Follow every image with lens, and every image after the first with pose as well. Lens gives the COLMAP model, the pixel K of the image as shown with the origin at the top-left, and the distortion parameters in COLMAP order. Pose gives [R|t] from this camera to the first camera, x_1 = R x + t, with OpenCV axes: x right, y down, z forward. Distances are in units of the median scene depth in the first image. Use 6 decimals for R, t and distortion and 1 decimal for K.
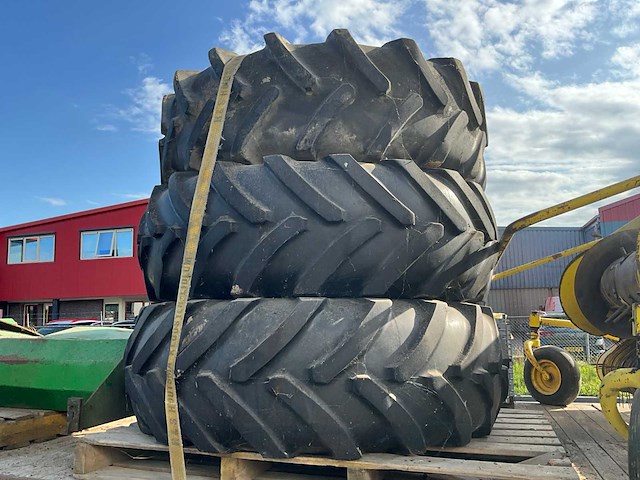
lens RADIAL K [[524.1, 0, 318.7], [0, 524.1, 236.8], [0, 0, 1]] dist [0.058957, -0.108052]
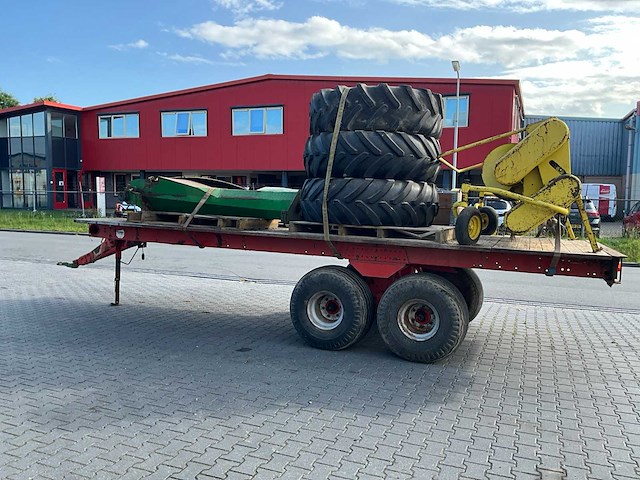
lens RADIAL K [[524.1, 0, 315.5], [0, 524.1, 237.5], [0, 0, 1]] dist [0.058957, -0.108052]
pose [[0.994776, 0.046701, -0.090770, -0.028865], [-0.024719, 0.972952, 0.229681, -0.237216], [0.099041, -0.226237, 0.969024, -2.024956]]
